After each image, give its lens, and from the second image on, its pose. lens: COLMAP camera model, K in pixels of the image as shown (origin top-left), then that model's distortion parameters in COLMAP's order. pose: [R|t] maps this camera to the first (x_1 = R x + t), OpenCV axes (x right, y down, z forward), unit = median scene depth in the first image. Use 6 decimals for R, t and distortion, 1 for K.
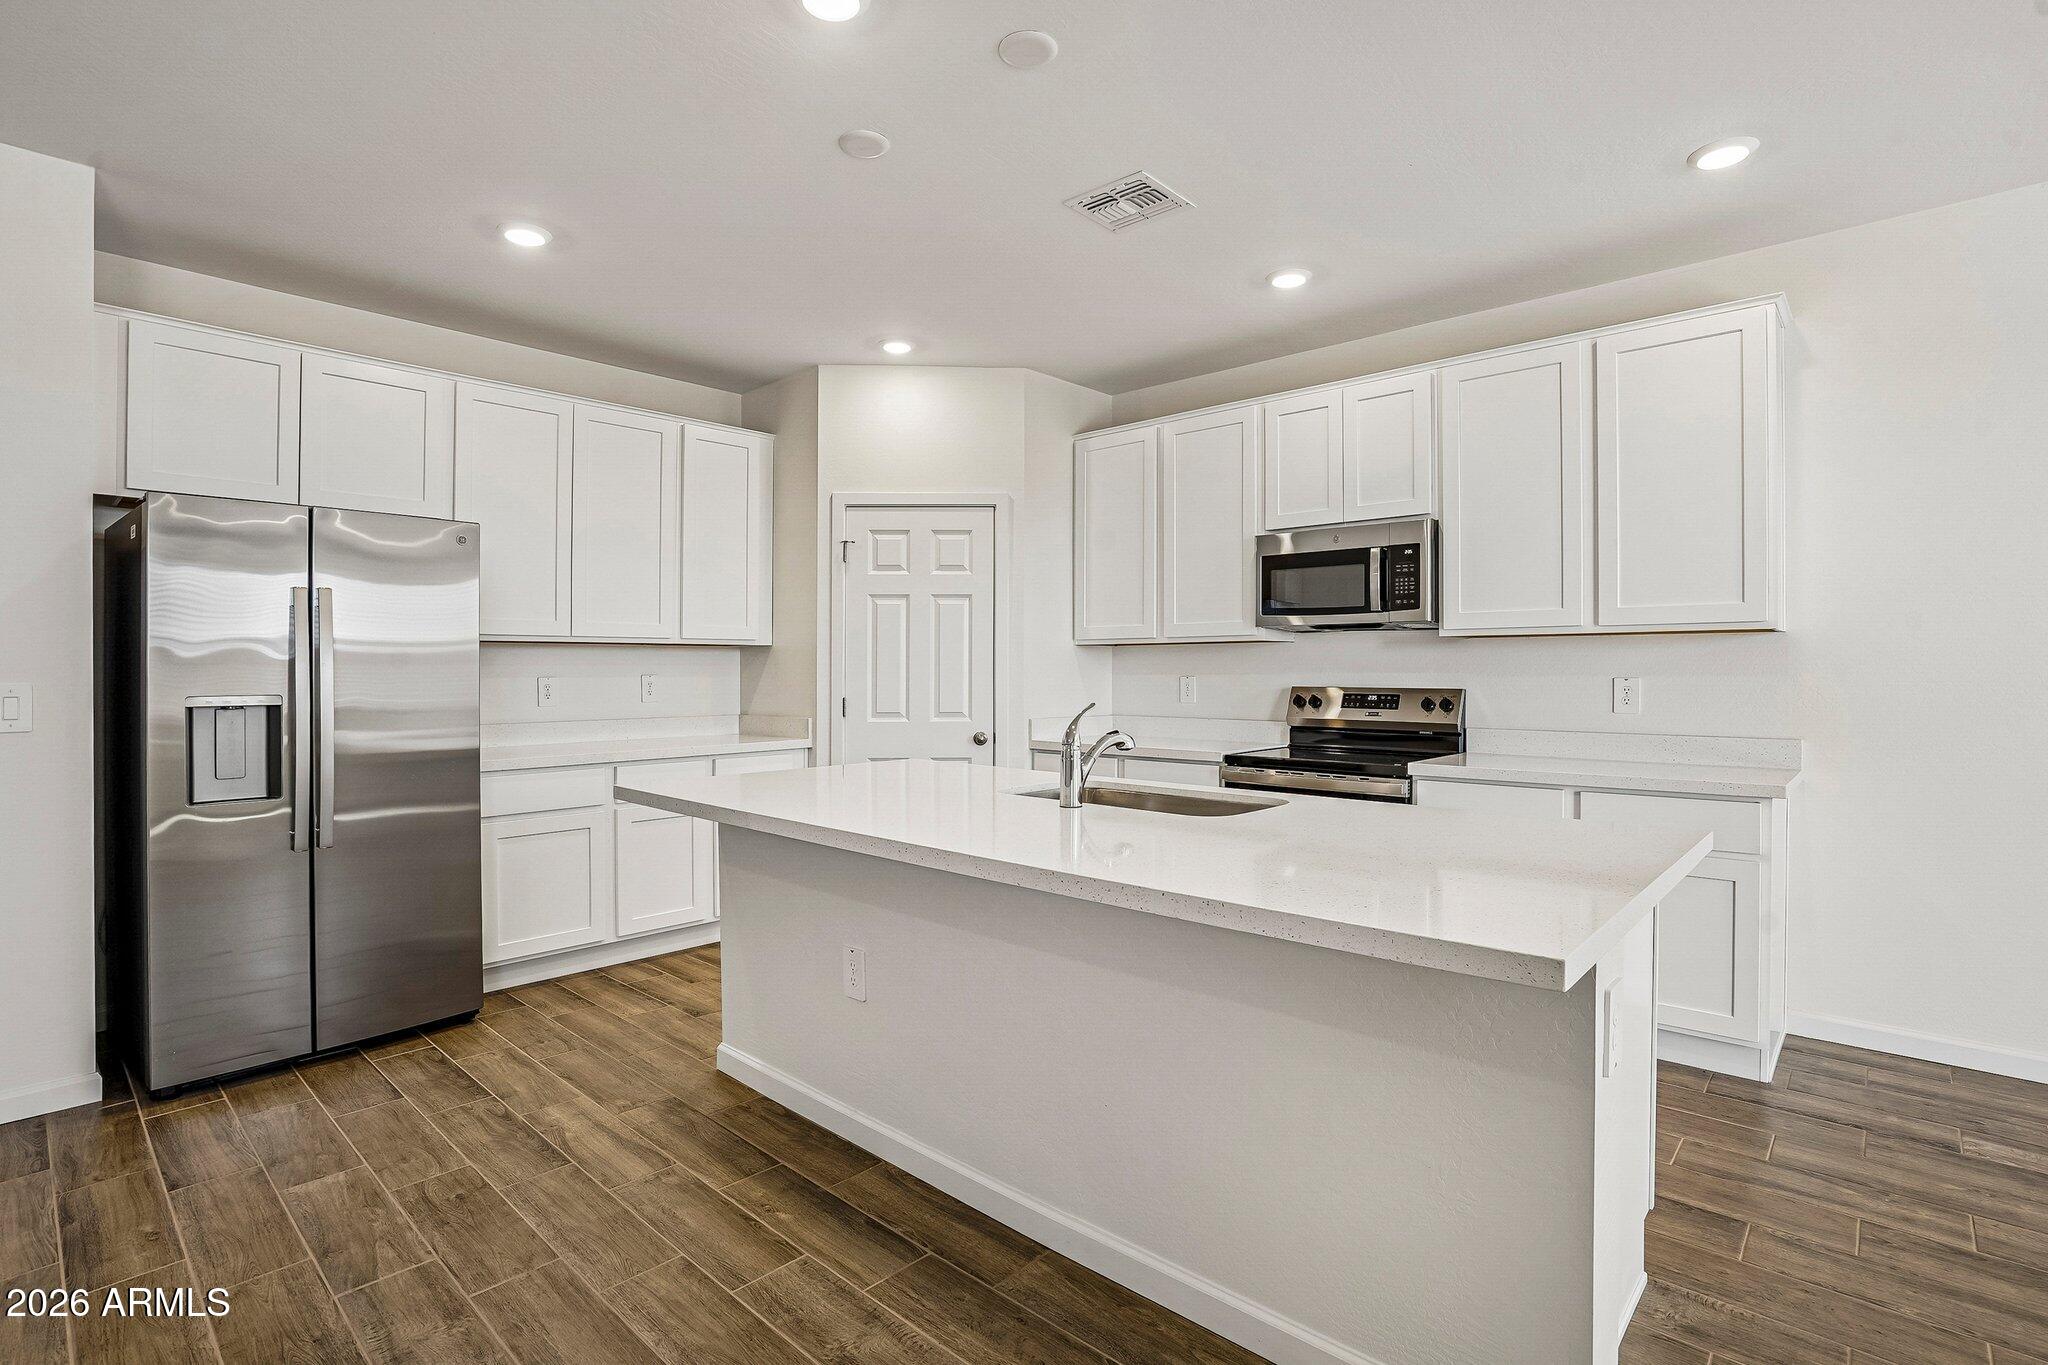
lens RADIAL K [[982.5, 0, 1013.7], [0, 982.5, 672.6], [0, 0, 1]] dist [-0.055633, 0.023036]
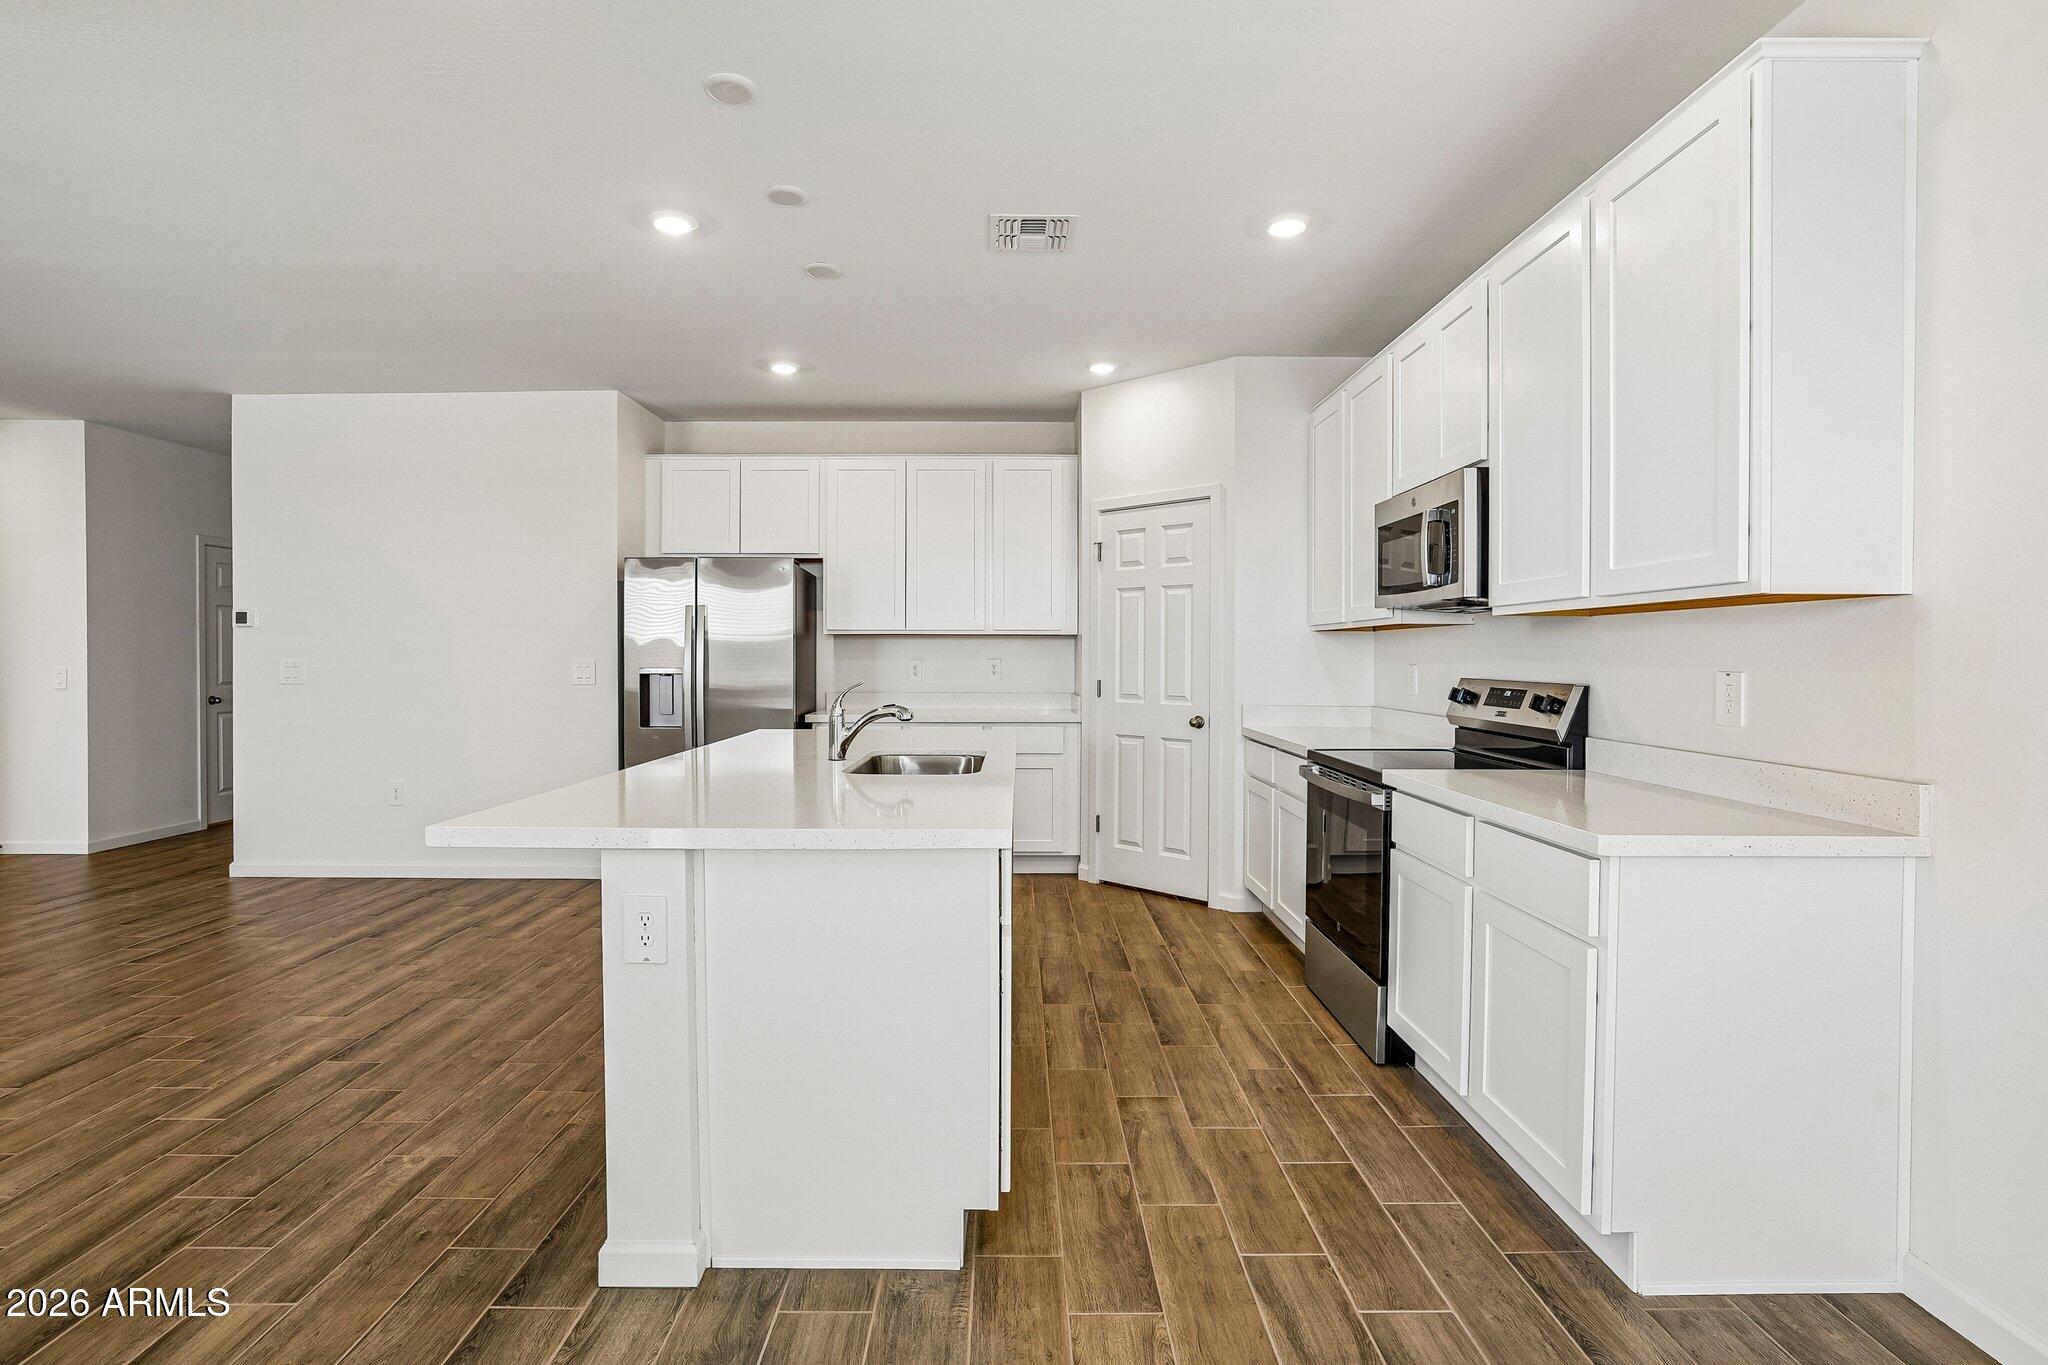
lens RADIAL K [[985.0, 0, 1015.8], [0, 985.0, 691.6], [0, 0, 1]] dist [-0.049497, 0.023921]
pose [[0.676026, 0.029972, -0.736268, 0.700514], [-0.004167, 0.999312, 0.036854, -0.003514], [0.736866, -0.021846, 0.675686, 0.177336]]
